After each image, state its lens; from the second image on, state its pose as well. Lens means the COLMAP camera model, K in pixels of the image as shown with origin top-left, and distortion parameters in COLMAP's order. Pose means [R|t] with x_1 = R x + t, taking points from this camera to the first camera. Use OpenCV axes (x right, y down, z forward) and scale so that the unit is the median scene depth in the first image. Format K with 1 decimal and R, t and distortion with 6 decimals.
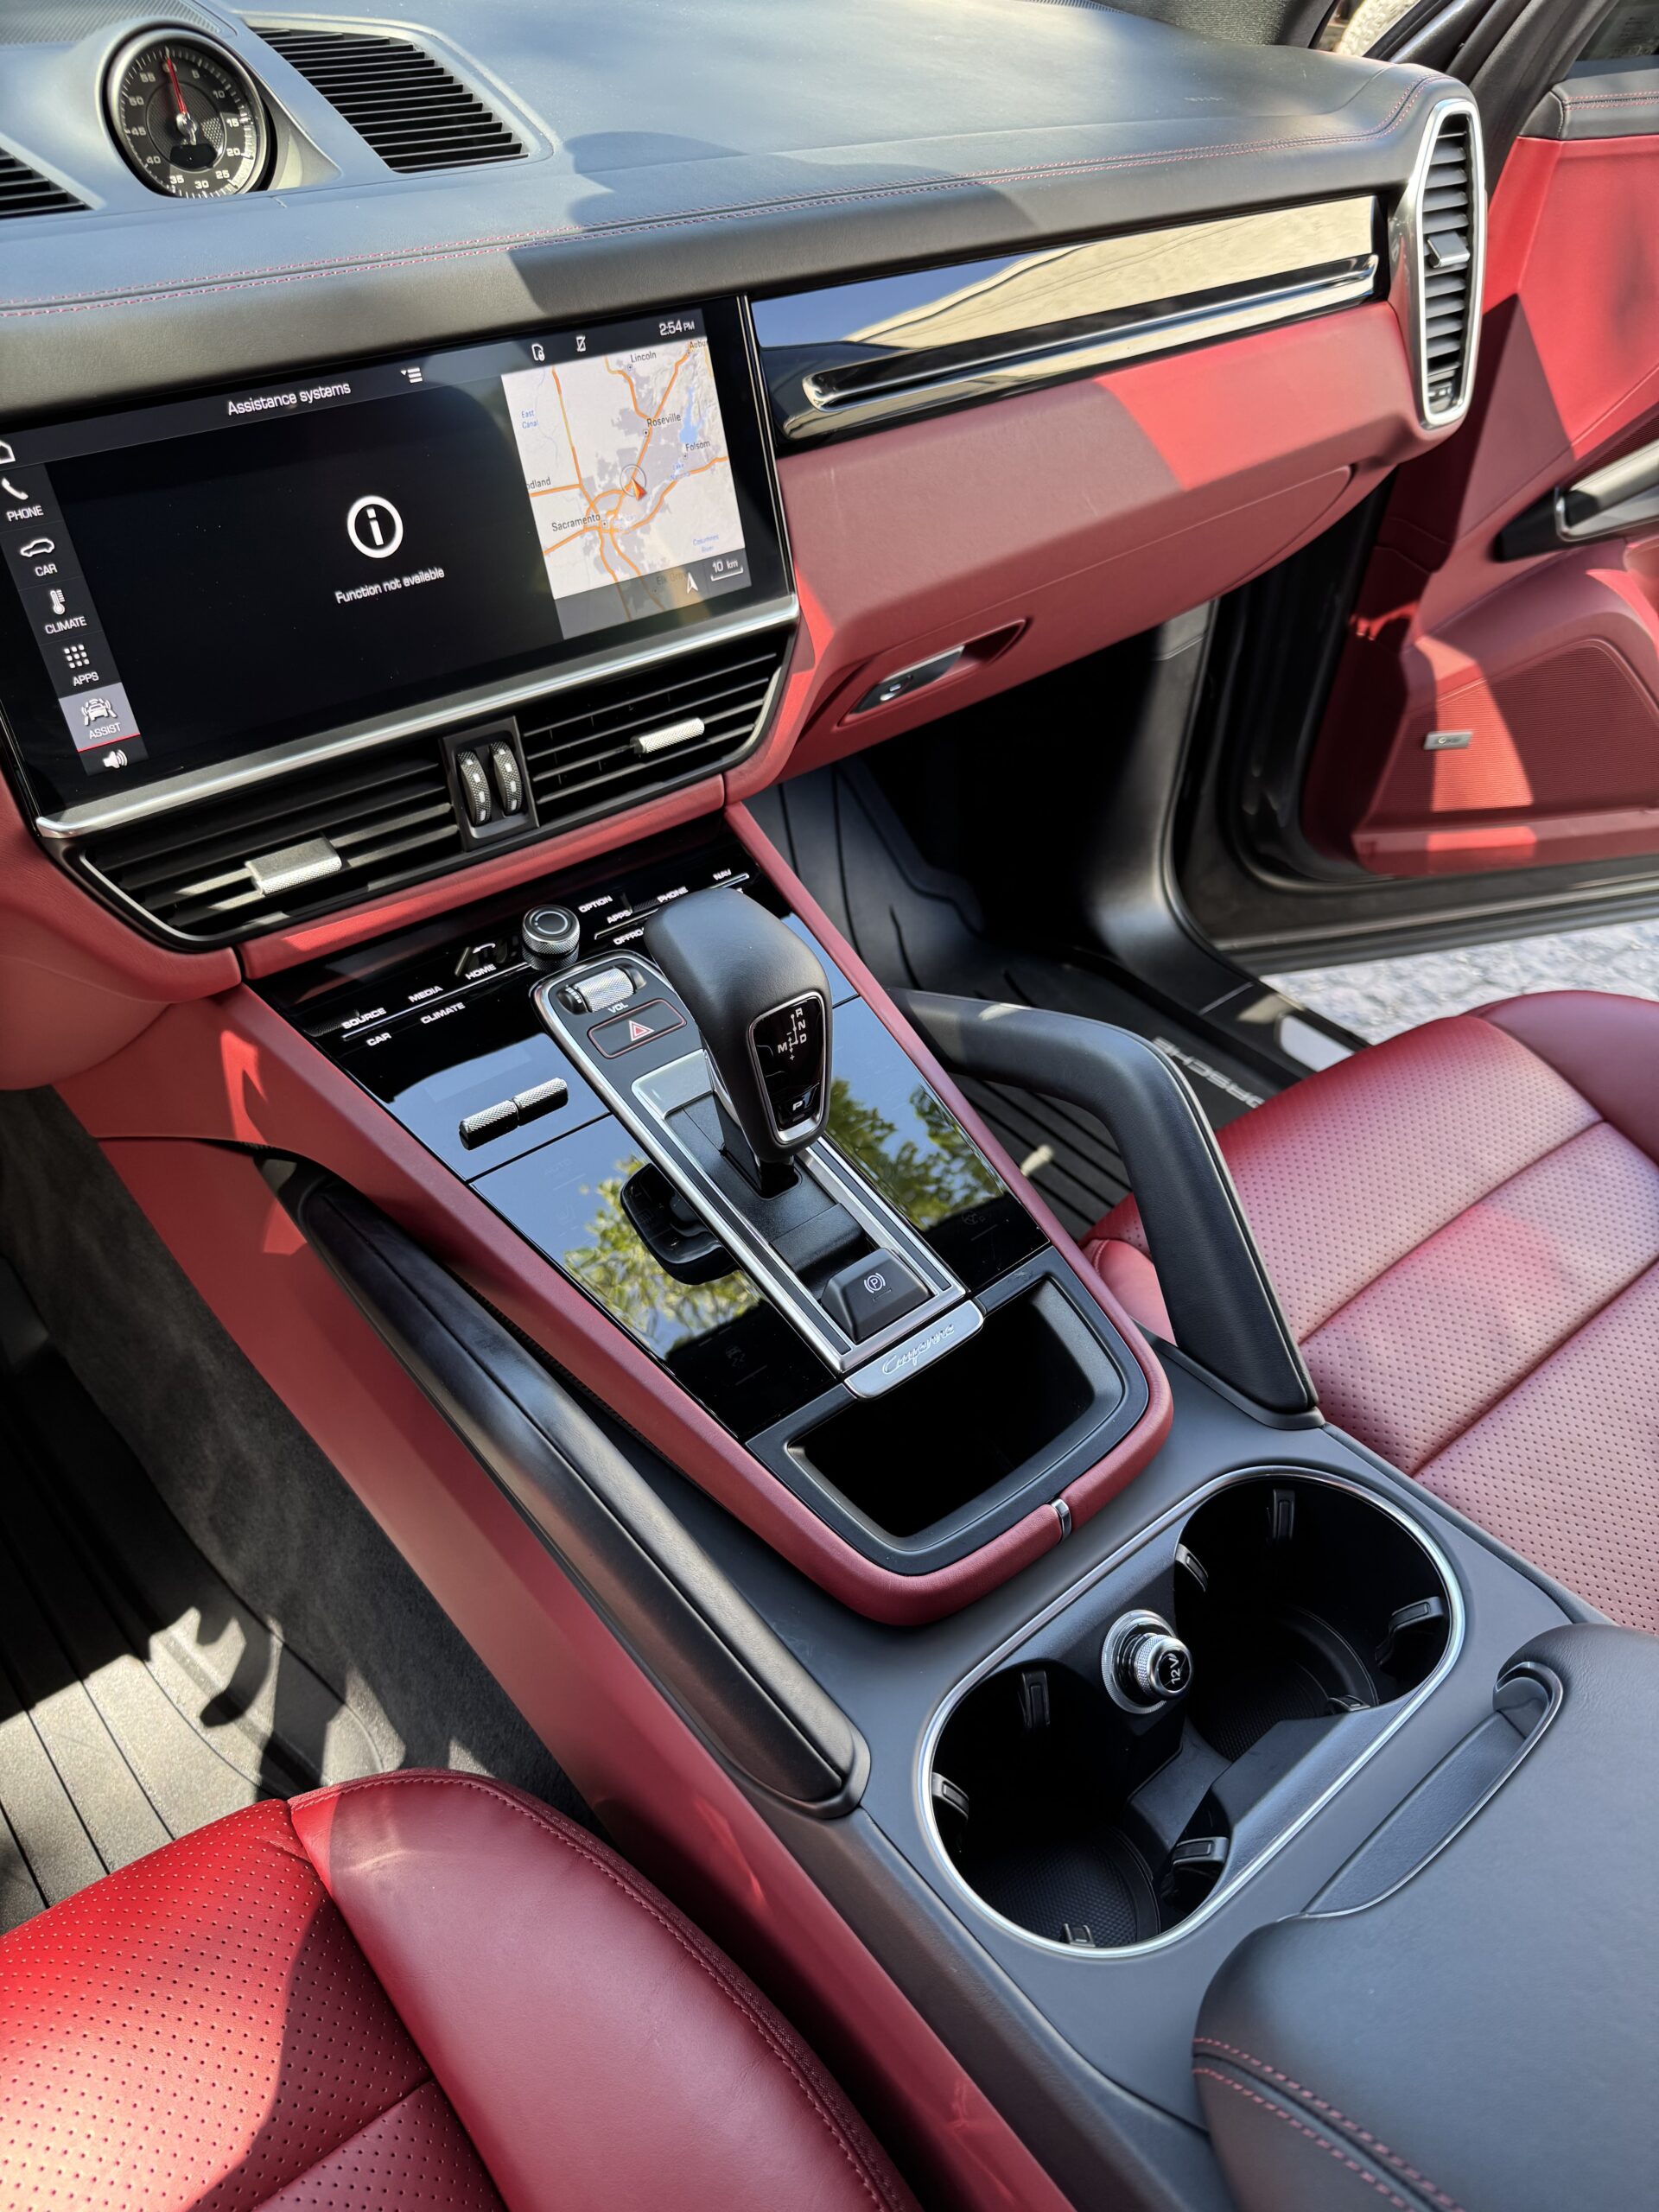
lens RADIAL K [[1680.7, 0, 821.6], [0, 1680.7, 1017.6], [0, 0, 1]] dist [-0.022198, 0.003839]
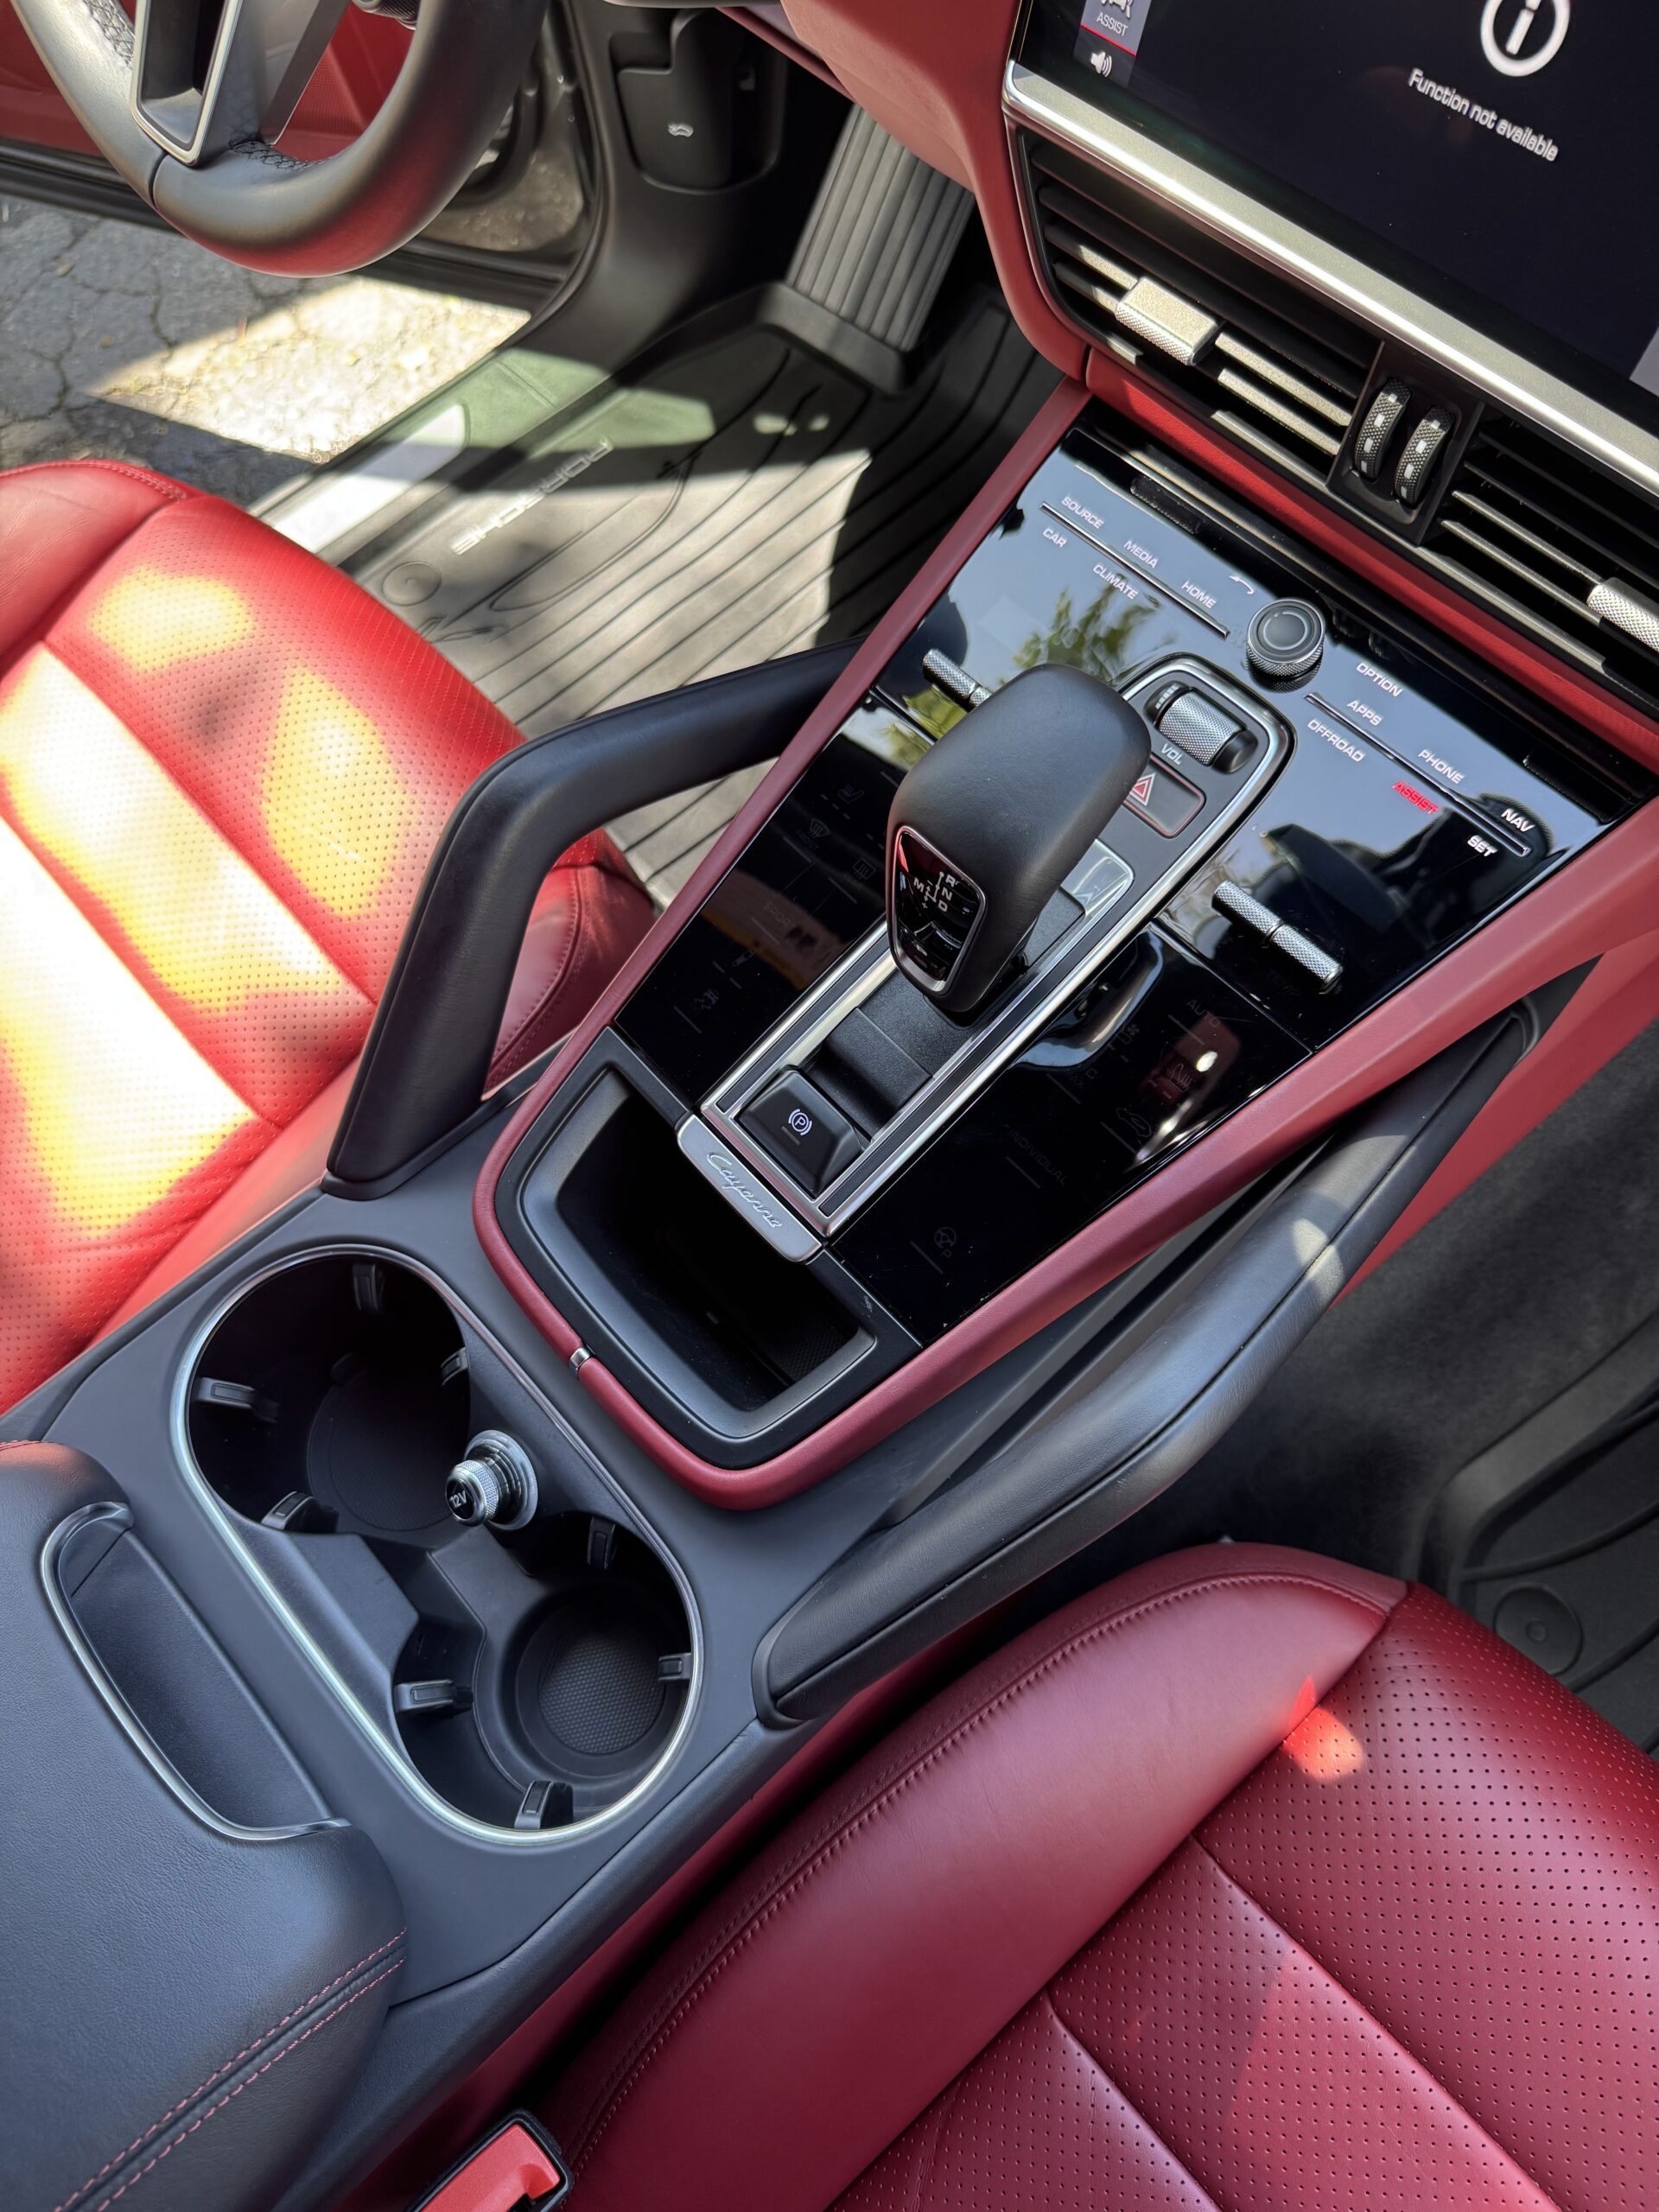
lens RADIAL K [[1680.7, 0, 821.6], [0, 1680.7, 1017.6], [0, 0, 1]] dist [-0.022198, 0.003839]
pose [[0.041461, 0.881784, -0.469829, 0.379400], [-0.514905, 0.421838, 0.746275, -0.497552], [0.856244, 0.210976, 0.471525, 0.582855]]
